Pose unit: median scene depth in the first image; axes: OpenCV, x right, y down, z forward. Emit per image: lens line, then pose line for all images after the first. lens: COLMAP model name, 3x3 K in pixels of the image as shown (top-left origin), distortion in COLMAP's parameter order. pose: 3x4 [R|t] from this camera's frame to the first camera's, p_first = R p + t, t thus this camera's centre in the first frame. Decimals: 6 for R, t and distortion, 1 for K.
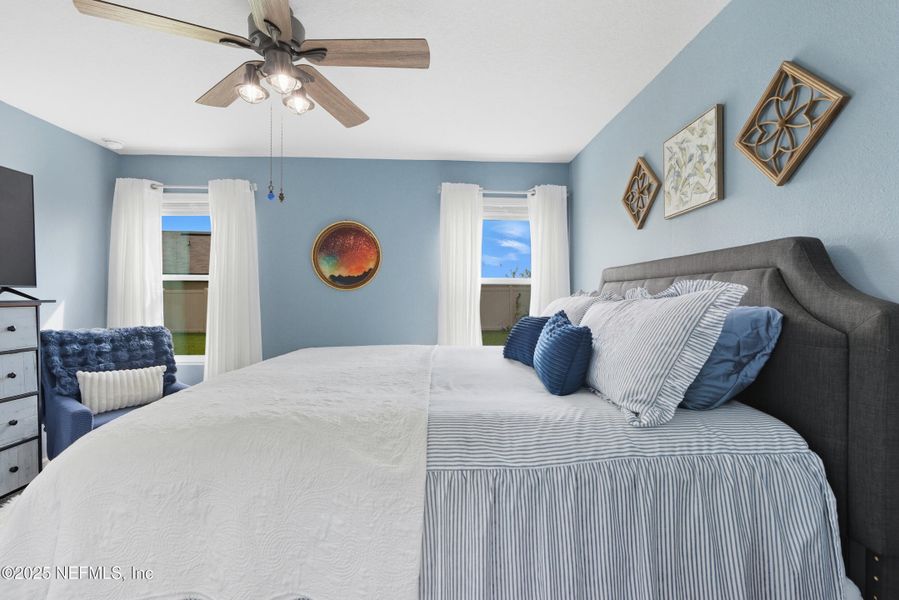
lens RADIAL K [[408.0, 0, 452.4], [0, 408.0, 300.6], [0, 0, 1]] dist [0.005098, 0.001912]
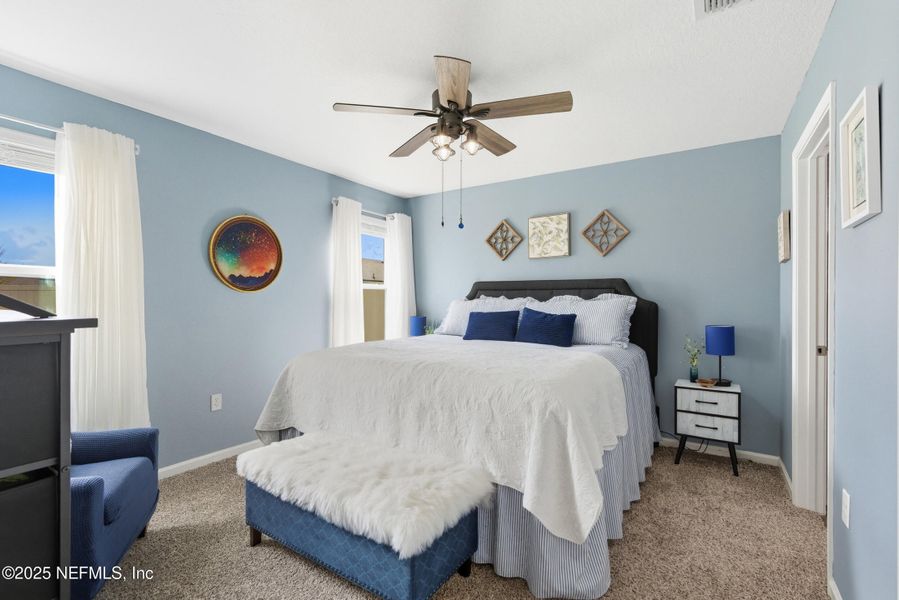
lens RADIAL K [[408.0, 0, 451.6], [0, 408.0, 300.8], [0, 0, 1]] dist [0.005098, 0.001912]
pose [[0.584476, -0.000523, 0.811411, -1.258302], [0.006329, 0.999972, -0.003915, -0.000551], [-0.811386, 0.007424, 0.584463, 0.193316]]
